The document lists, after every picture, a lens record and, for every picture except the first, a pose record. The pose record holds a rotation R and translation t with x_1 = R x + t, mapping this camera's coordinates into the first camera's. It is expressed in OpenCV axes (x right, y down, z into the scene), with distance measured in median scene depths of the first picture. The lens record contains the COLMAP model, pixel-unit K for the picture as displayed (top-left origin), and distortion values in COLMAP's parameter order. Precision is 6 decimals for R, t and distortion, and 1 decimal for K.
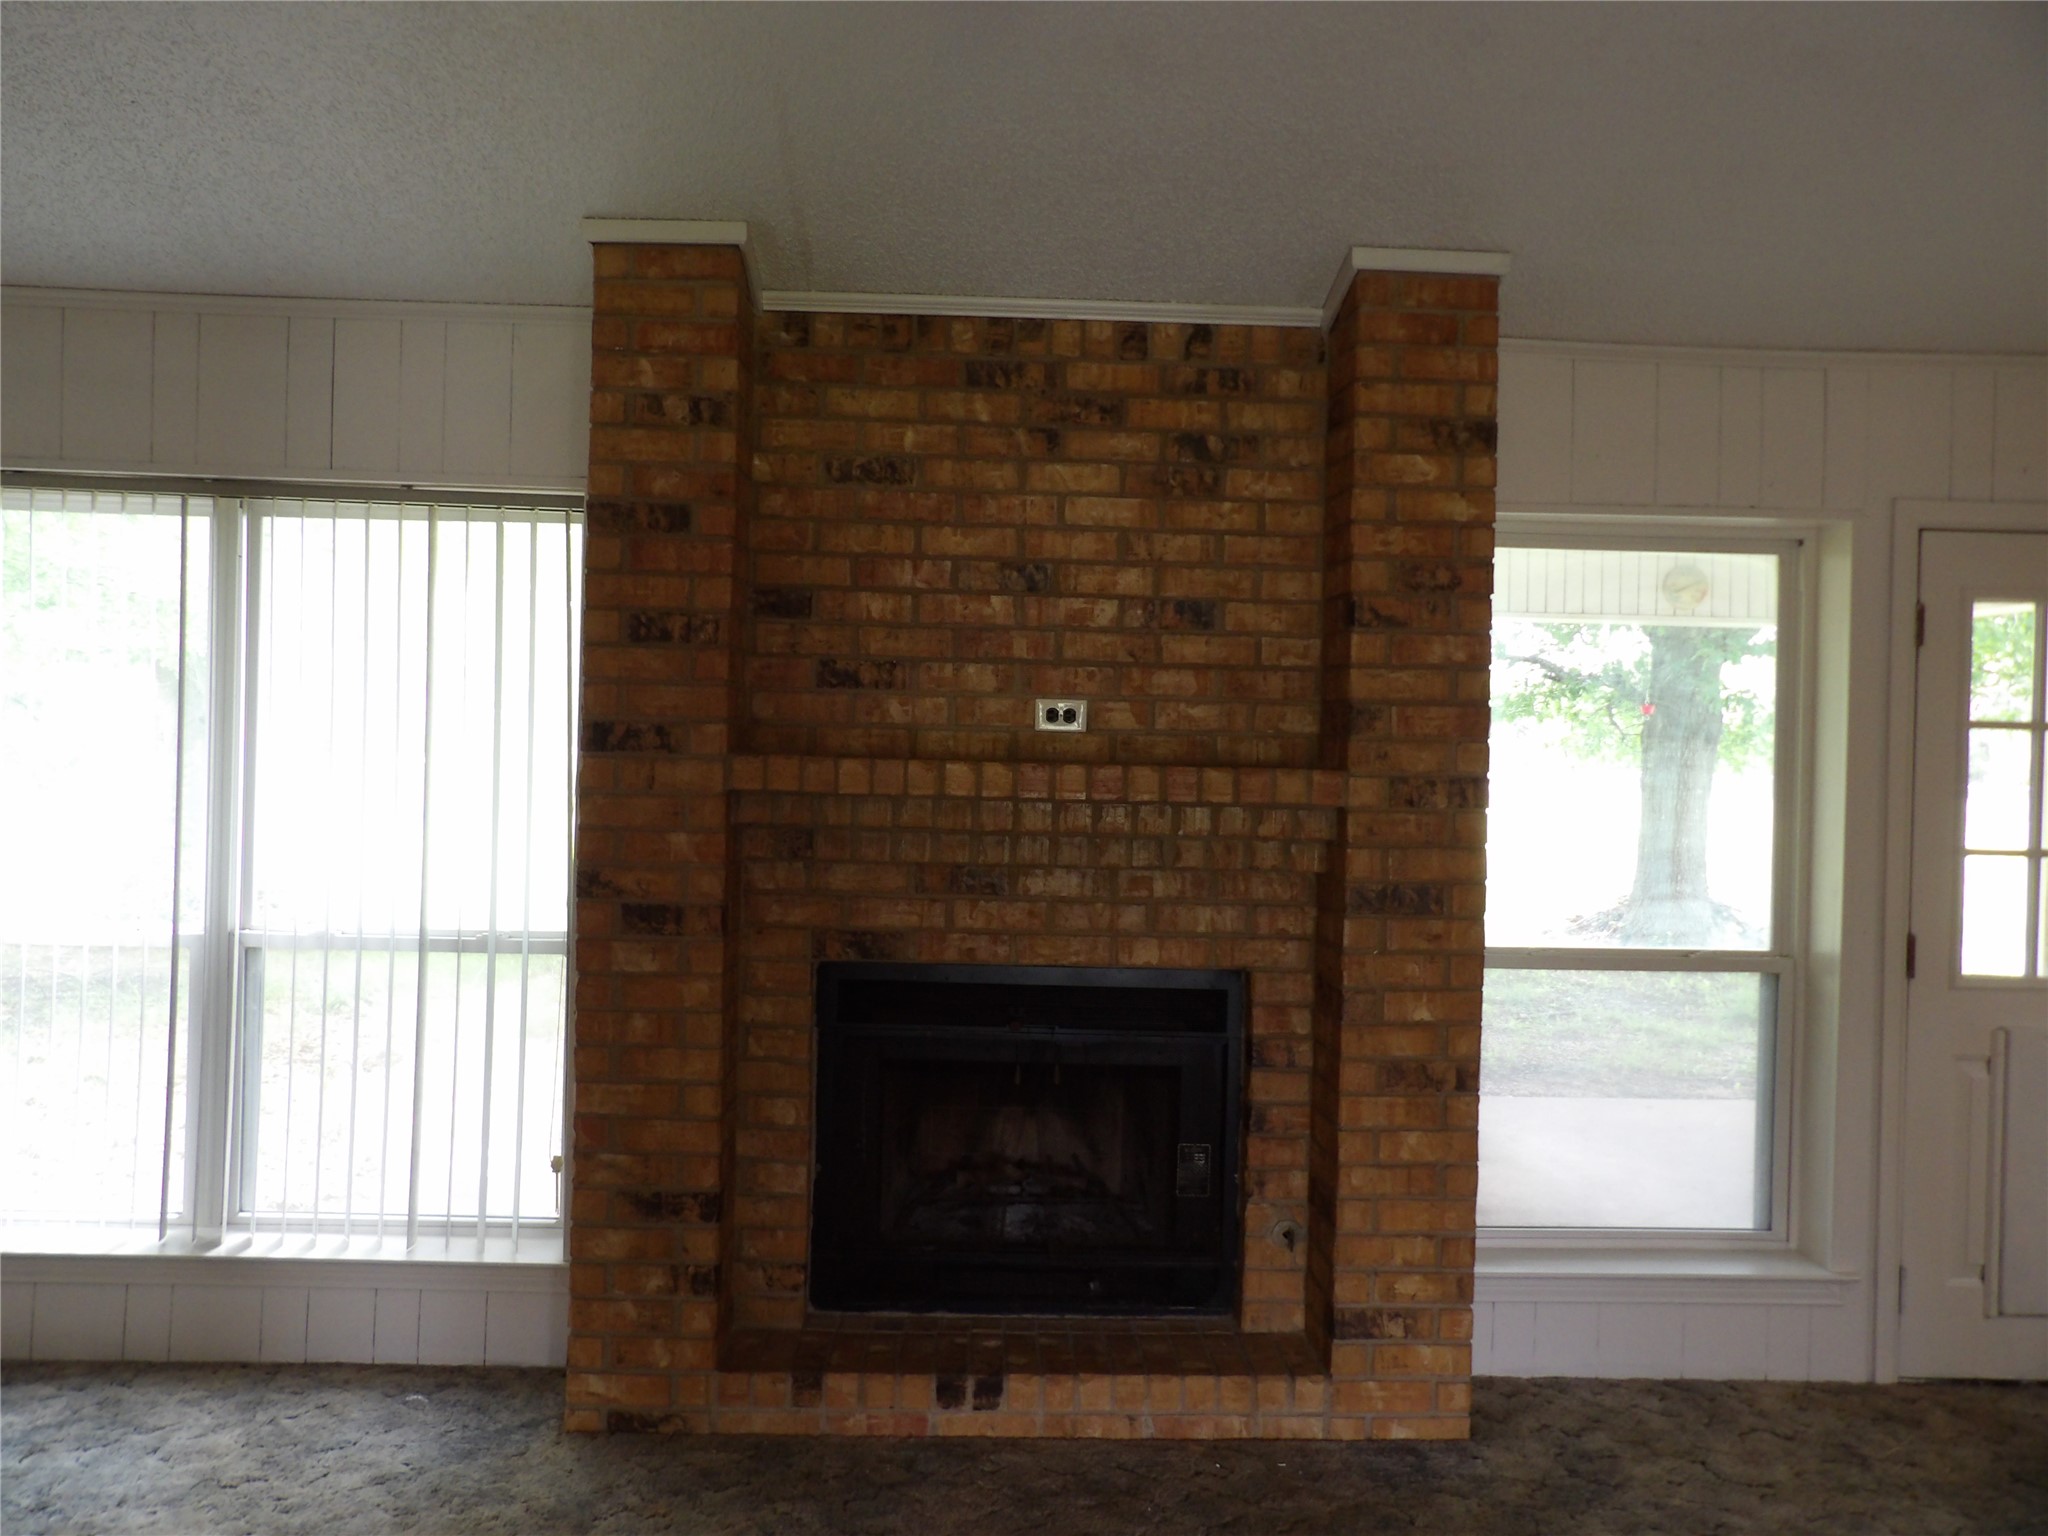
lens RADIAL K [[1471.2, 0, 1028.5], [0, 1471.2, 762.9], [0, 0, 1]] dist [-0.026064, 0.029944]
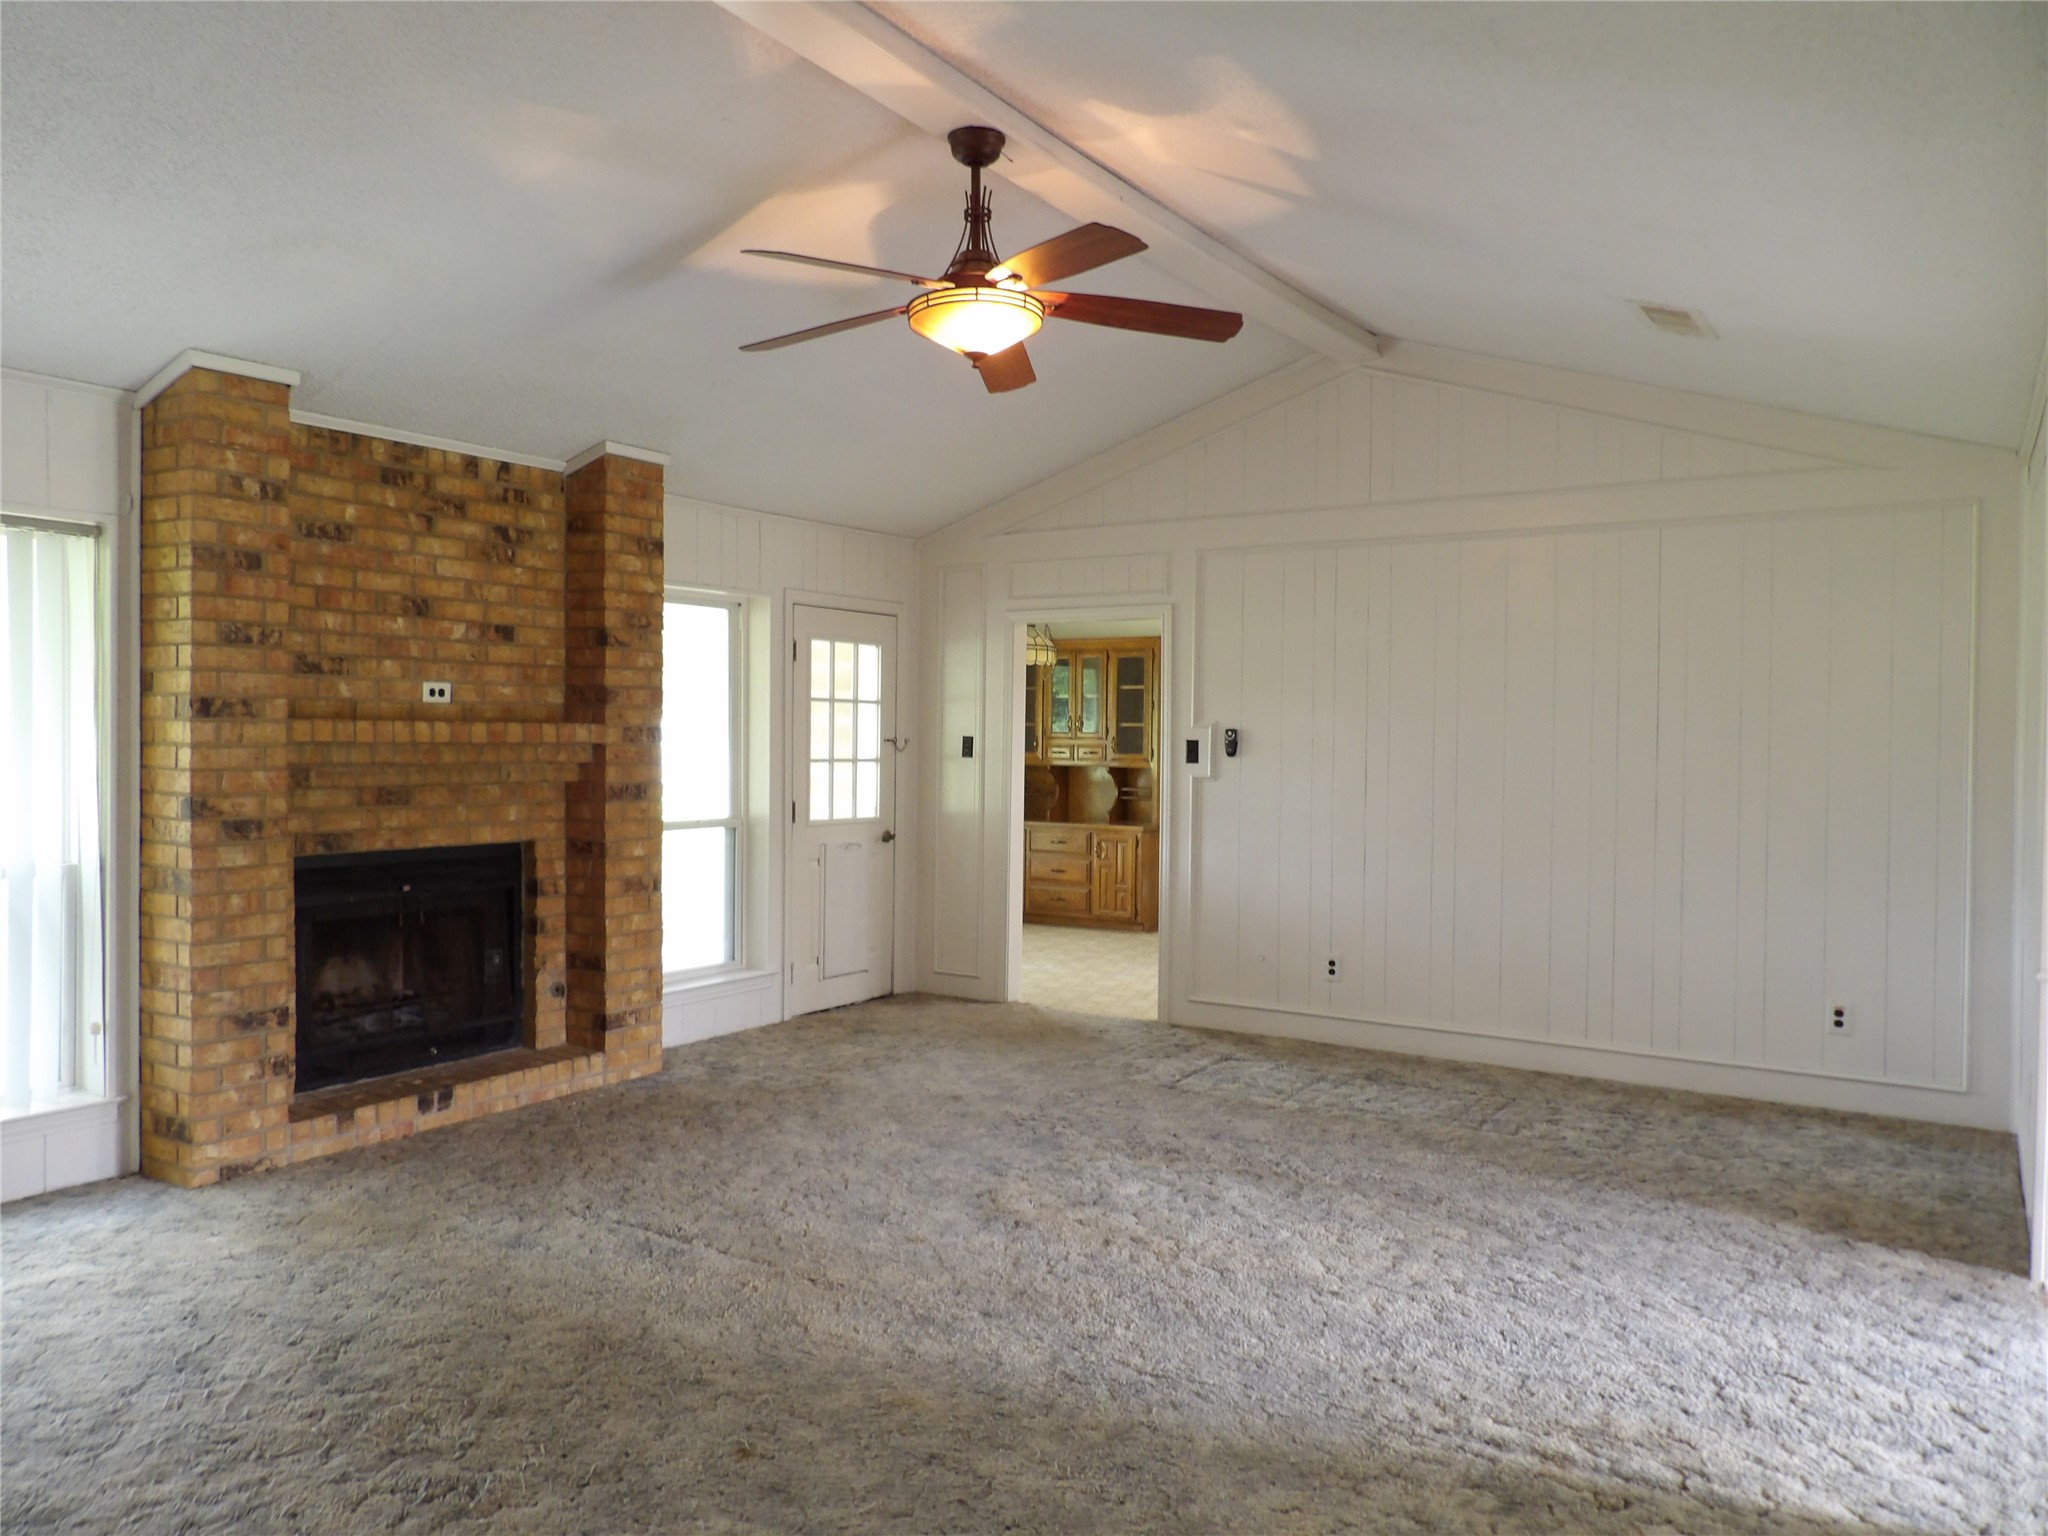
lens RADIAL K [[1471.2, 0, 1020.6], [0, 1471.2, 761.0], [0, 0, 1]] dist [-0.026064, 0.029944]
pose [[0.569662, -0.034077, 0.821172, -1.002904], [0.012347, 0.999382, 0.032907, -0.002437], [-0.821786, -0.008607, 0.569731, -0.483060]]
